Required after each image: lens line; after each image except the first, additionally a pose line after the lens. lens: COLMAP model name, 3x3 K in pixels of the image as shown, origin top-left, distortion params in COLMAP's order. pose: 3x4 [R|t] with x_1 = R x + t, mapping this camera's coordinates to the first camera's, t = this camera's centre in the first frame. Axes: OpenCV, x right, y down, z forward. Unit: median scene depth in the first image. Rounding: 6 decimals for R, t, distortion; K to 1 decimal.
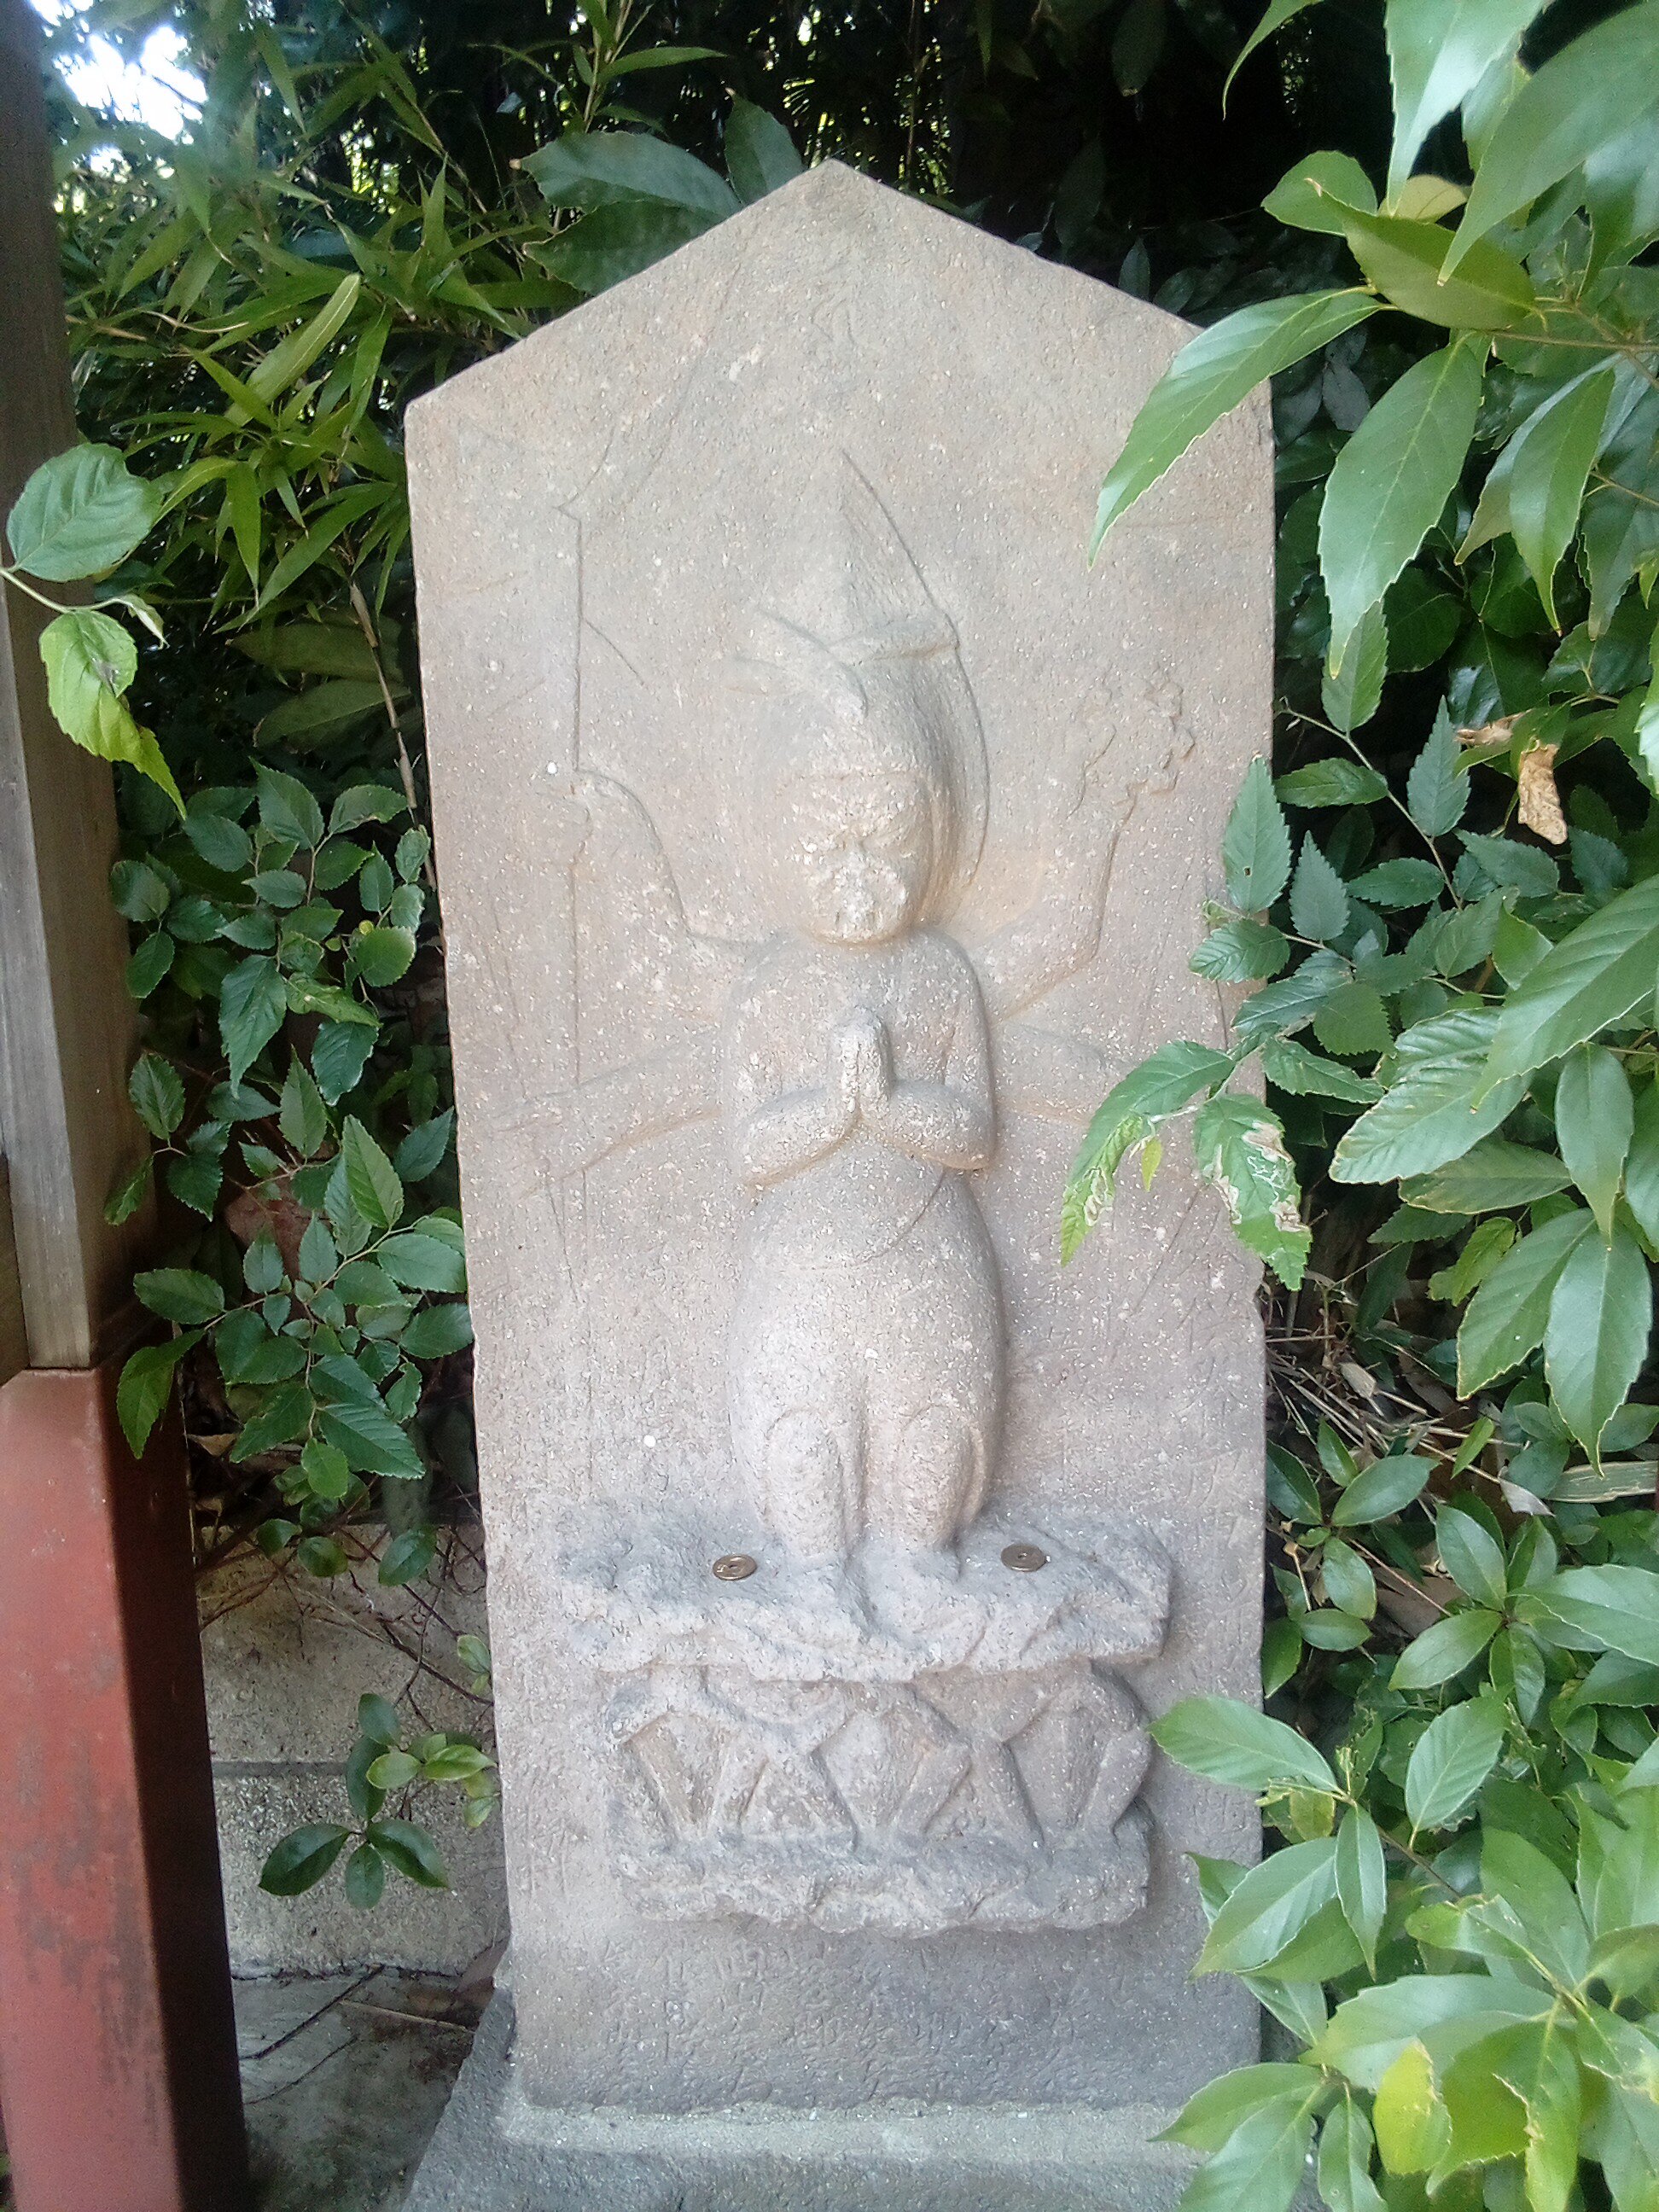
lens RADIAL K [[1896.5, 0, 831.8], [0, 1896.5, 1105.9], [0, 0, 1]] dist [0.055240, 0.001899]
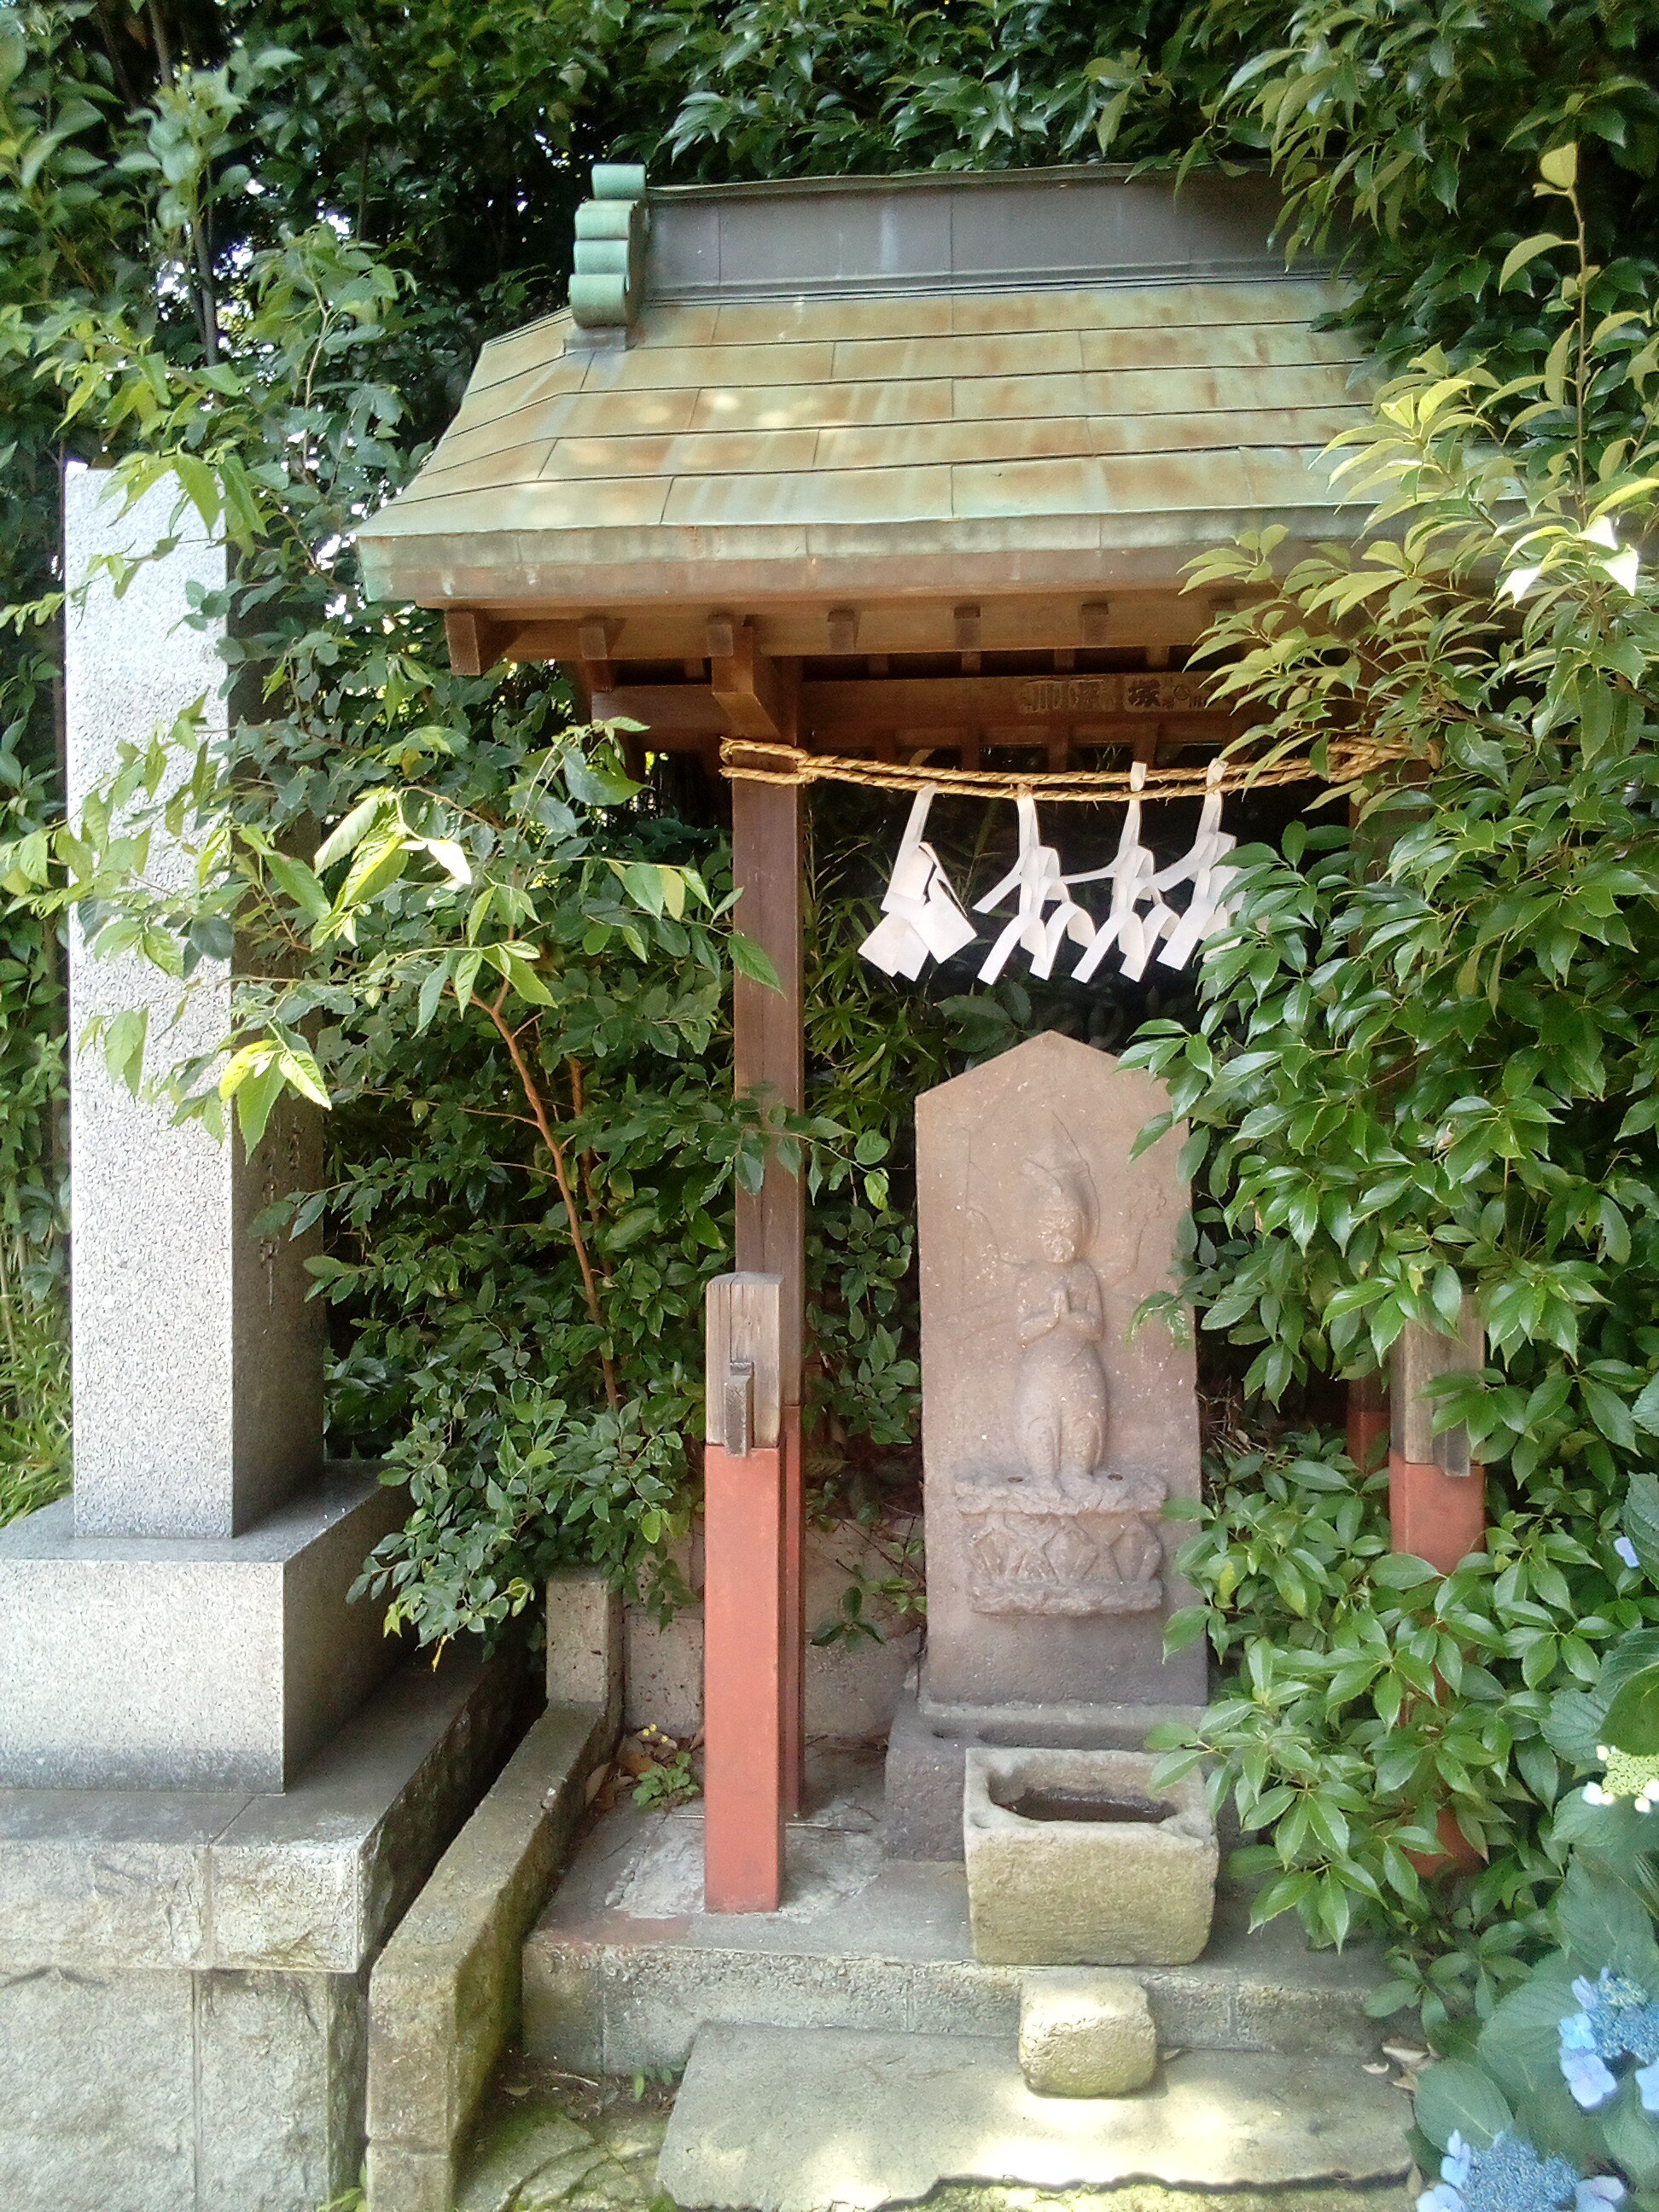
lens RADIAL K [[1896.5, 0, 831.0], [0, 1896.5, 1106.9], [0, 0, 1]] dist [0.055240, 0.001899]
pose [[0.999160, 0.005912, -0.040547, -0.226816], [-0.013983, 0.979334, -0.201764, 0.285849], [0.038516, 0.202161, 0.978595, -2.044661]]
